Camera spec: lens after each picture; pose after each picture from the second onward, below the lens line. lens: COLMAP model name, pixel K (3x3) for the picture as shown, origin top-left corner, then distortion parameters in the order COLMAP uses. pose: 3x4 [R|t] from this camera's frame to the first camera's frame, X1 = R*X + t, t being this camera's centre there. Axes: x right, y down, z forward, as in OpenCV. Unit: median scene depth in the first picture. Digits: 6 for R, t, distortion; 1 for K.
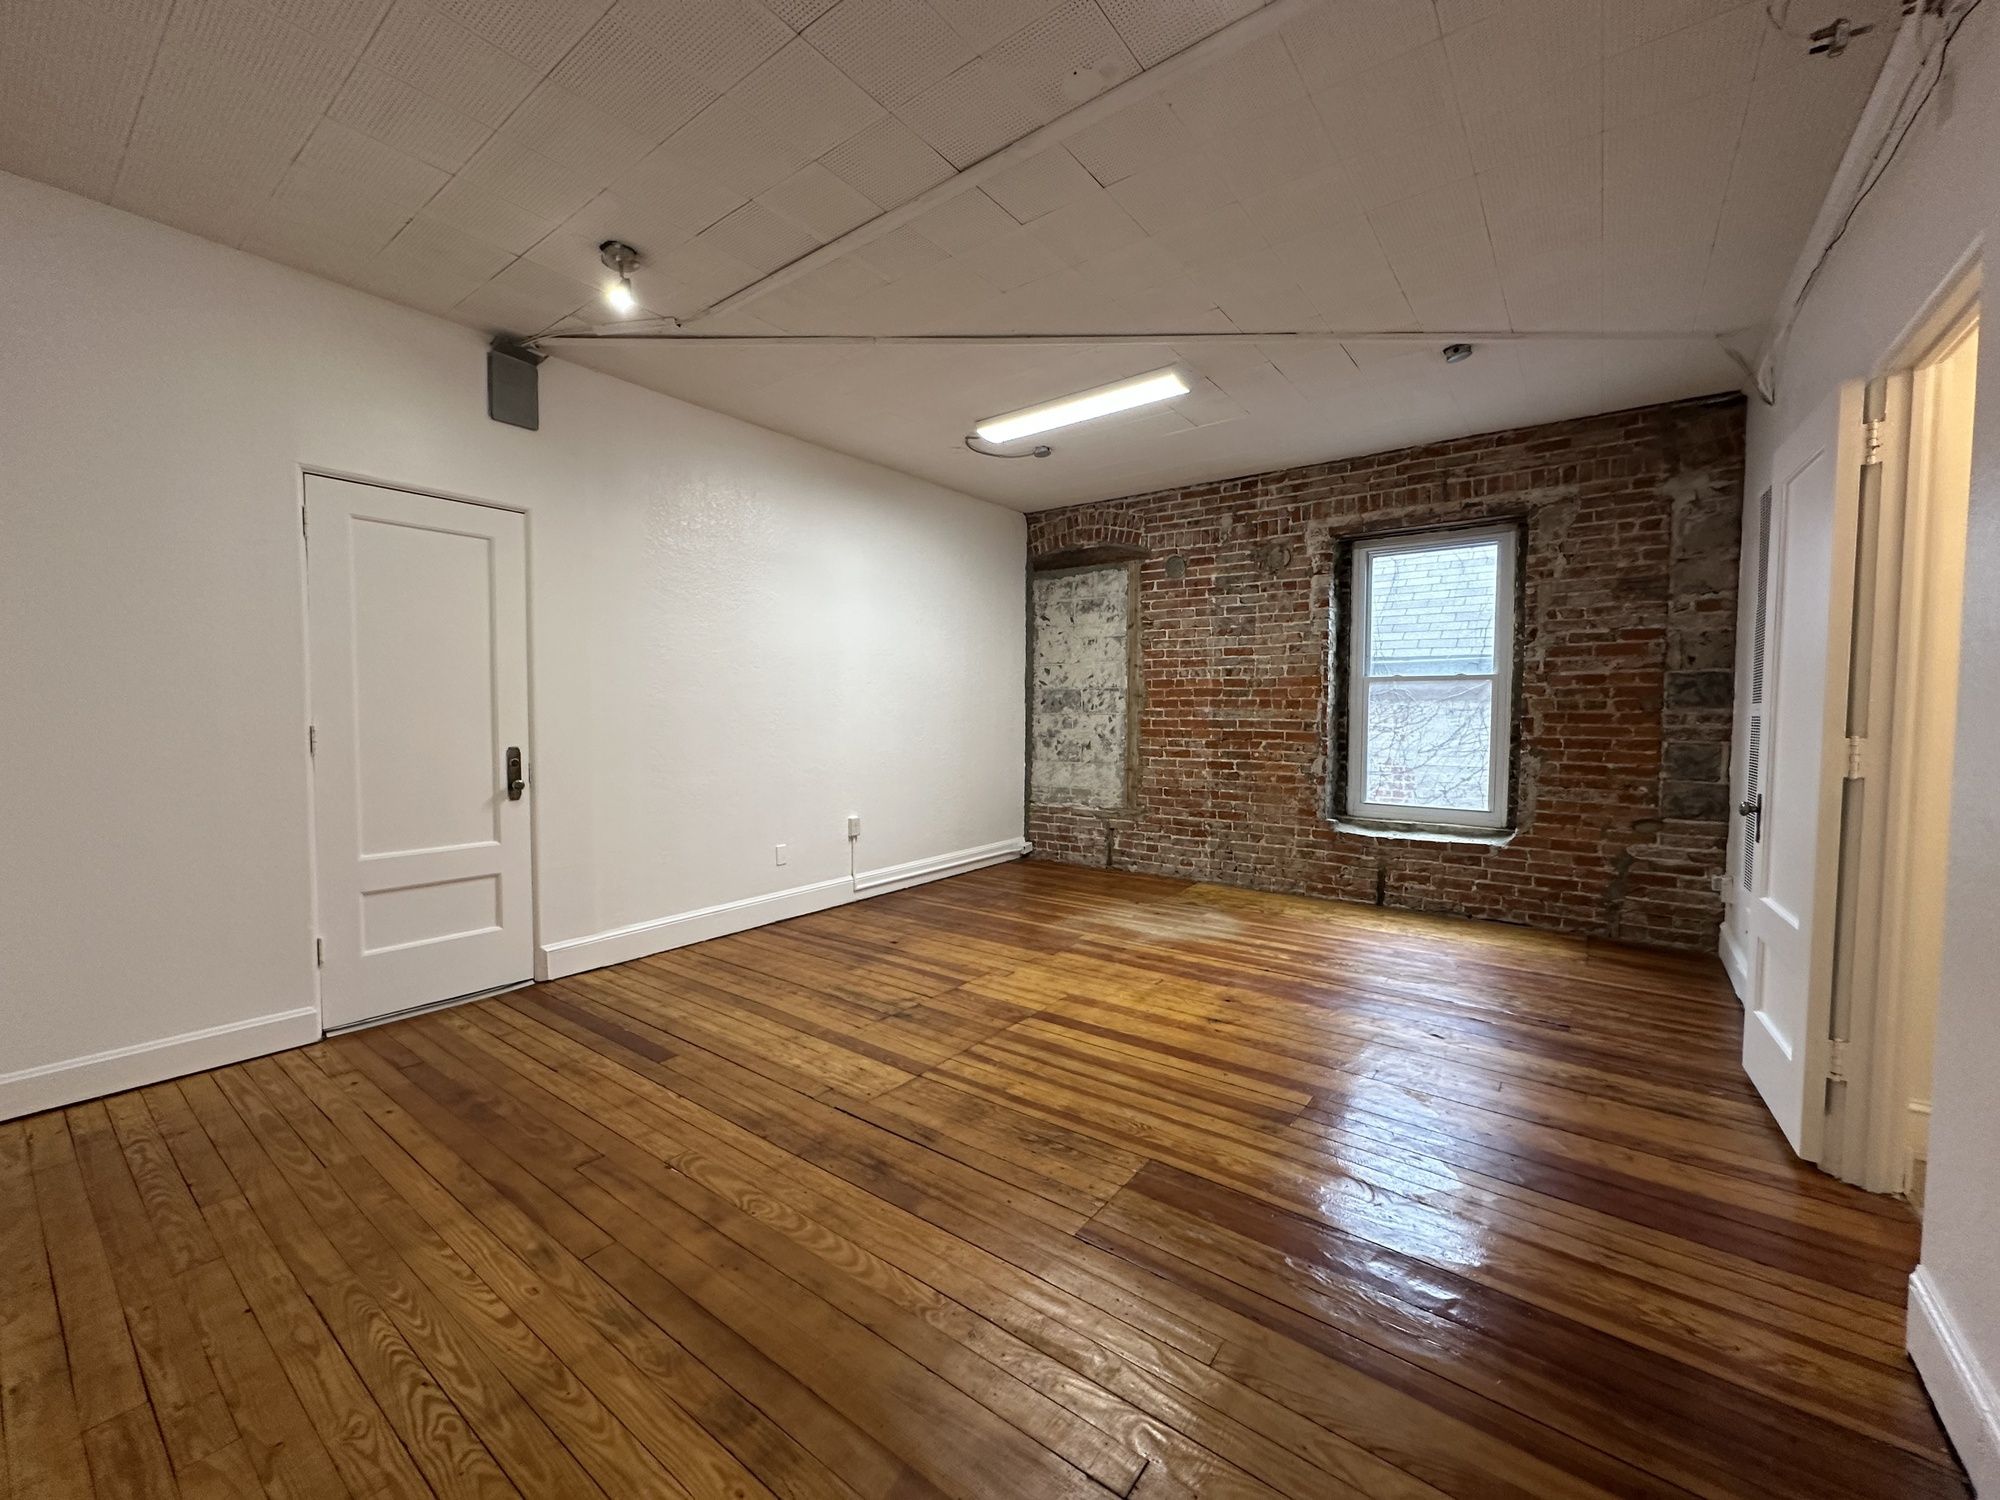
lens RADIAL K [[795.2, 0, 999.9], [0, 795.2, 749.0], [0, 0, 1]] dist [-0.006264, 0.001894]
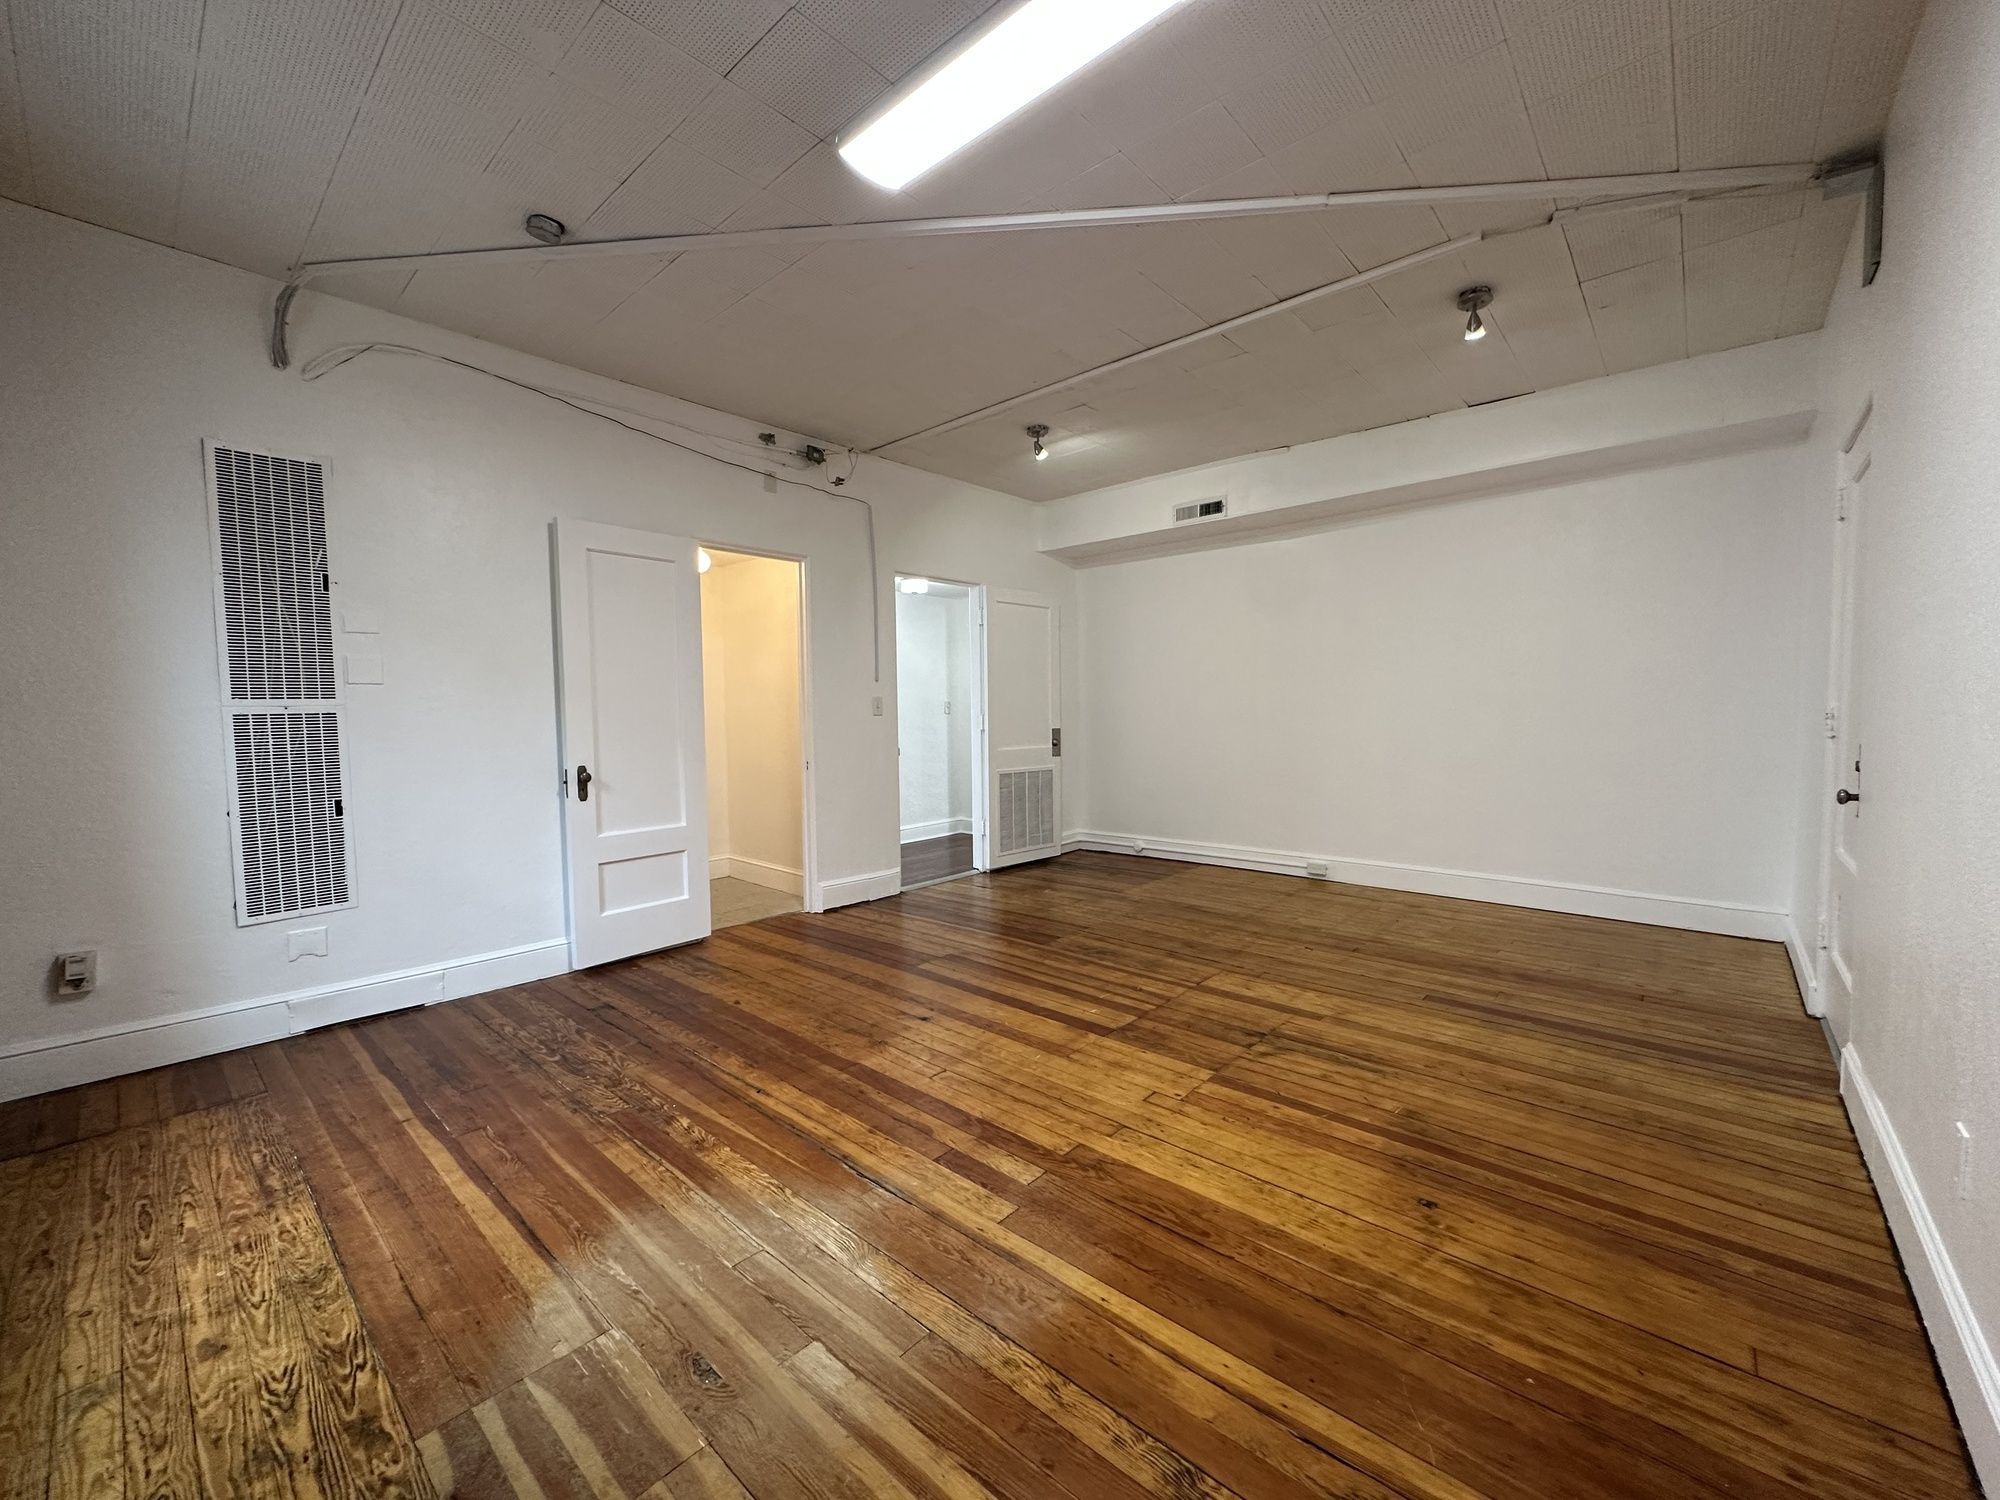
lens RADIAL K [[795.2, 0, 997.3], [0, 795.2, 749.5], [0, 0, 1]] dist [-0.006264, 0.001894]
pose [[-0.996528, 0.004419, 0.083138, 0.072462], [0.012707, 0.994964, 0.099428, -0.062849], [-0.082280, 0.100139, -0.991566, 1.438518]]
